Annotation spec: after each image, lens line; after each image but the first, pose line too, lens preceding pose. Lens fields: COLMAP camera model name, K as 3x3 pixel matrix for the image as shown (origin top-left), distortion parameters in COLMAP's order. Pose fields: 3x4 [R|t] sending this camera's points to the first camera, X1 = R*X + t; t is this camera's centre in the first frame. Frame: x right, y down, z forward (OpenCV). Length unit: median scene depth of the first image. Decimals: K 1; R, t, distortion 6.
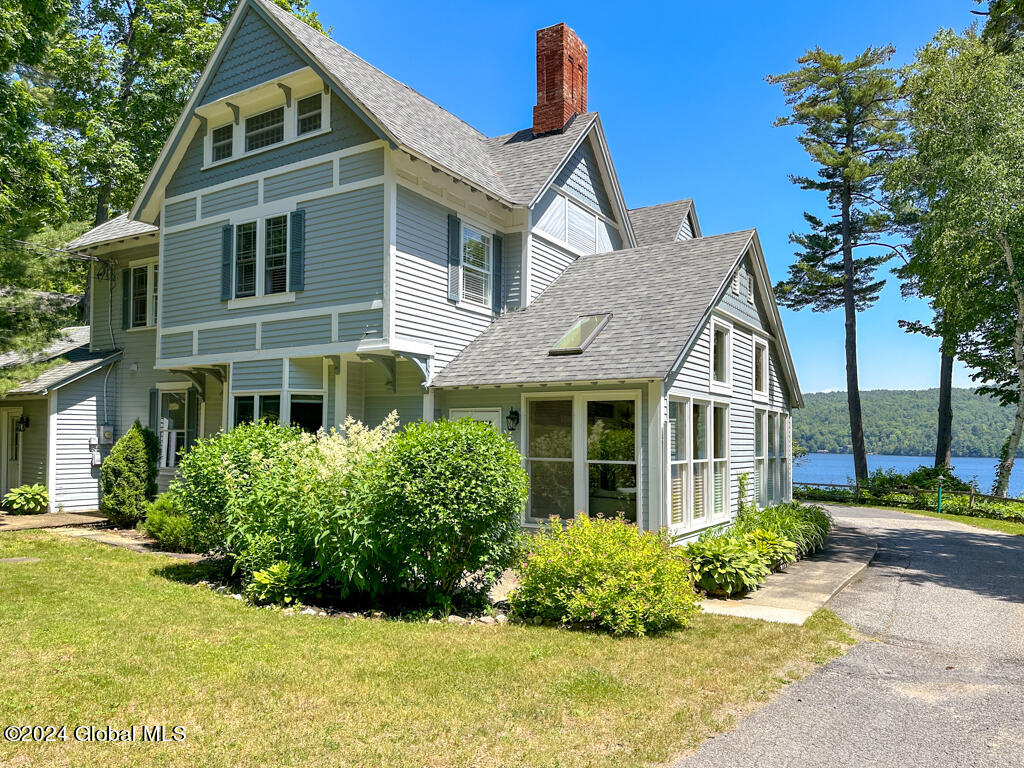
lens RADIAL K [[726.4, 0, 500.0], [0, 726.4, 422.8], [0, 0, 1]] dist [0.079021, -0.111212]
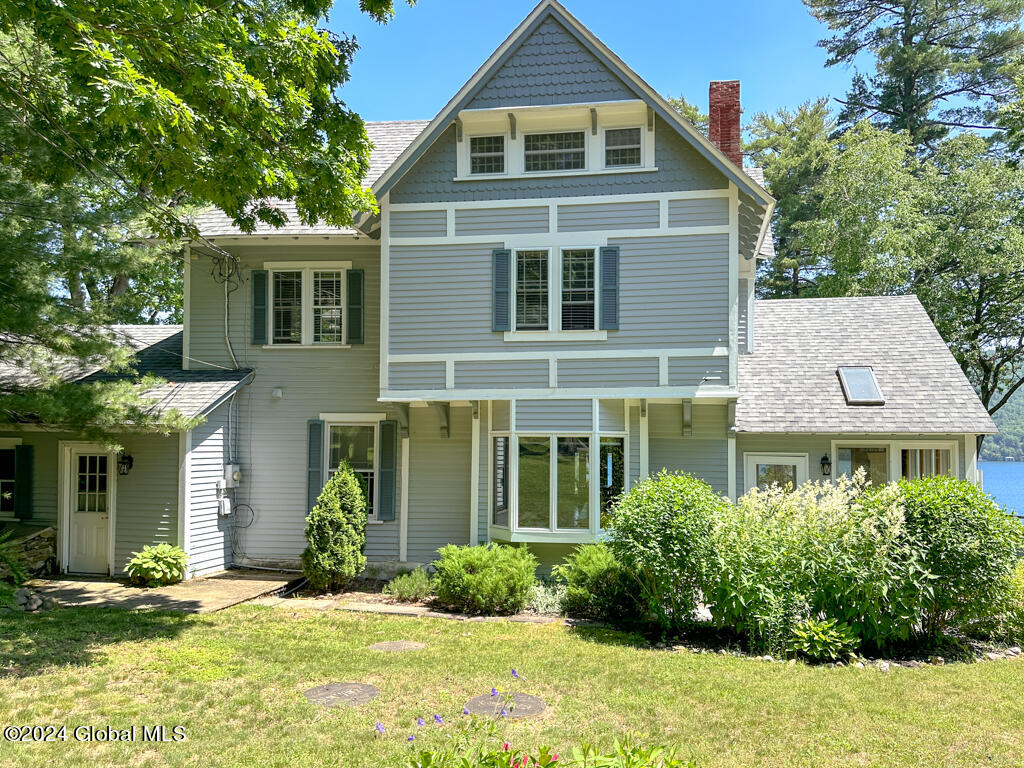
lens RADIAL K [[751.8, 0, 579.4], [0, 751.8, 423.1], [0, 0, 1]] dist [0.115055, -0.132123]
pose [[0.910542, 0.009102, 0.413316, -0.624429], [-0.005864, 0.999941, -0.009102, -0.041654], [-0.413375, 0.005864, 0.910542, 0.100496]]
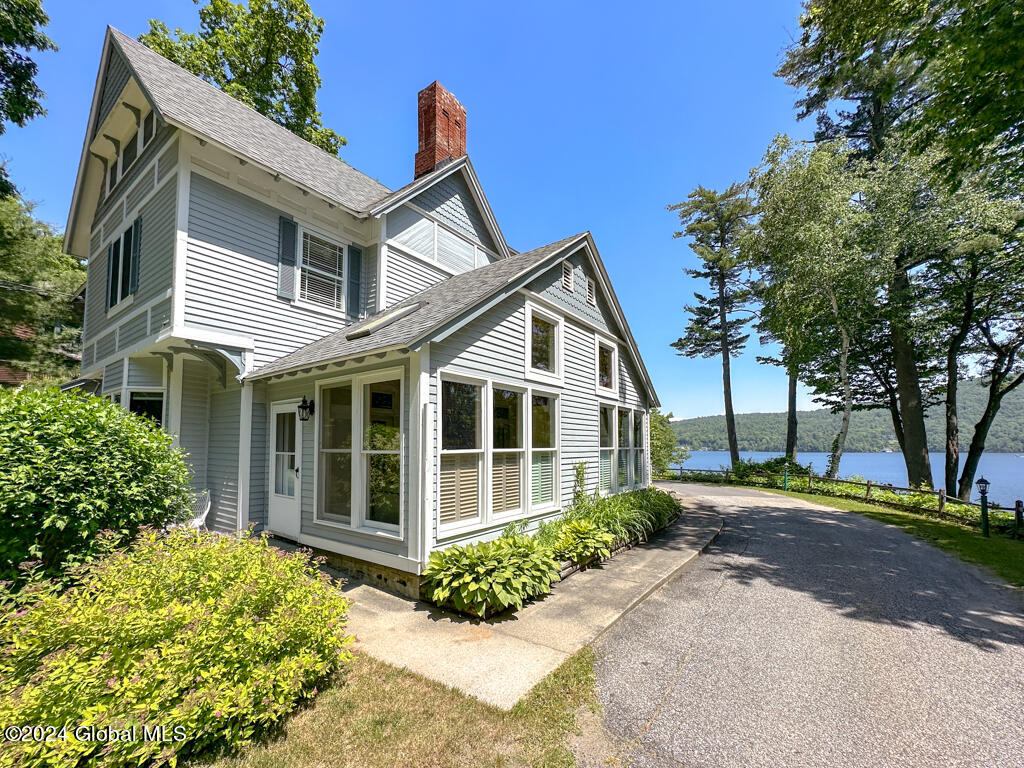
lens RADIAL K [[423.6, 0, 511.0], [0, 423.6, 429.1], [0, 0, 1]] dist [-0.001601, -0.000304]
pose [[0.998659, -0.015775, -0.049305, 0.249524], [0.014922, 0.999733, -0.017630, 0.028859], [0.049570, 0.016871, 0.998628, 0.371771]]
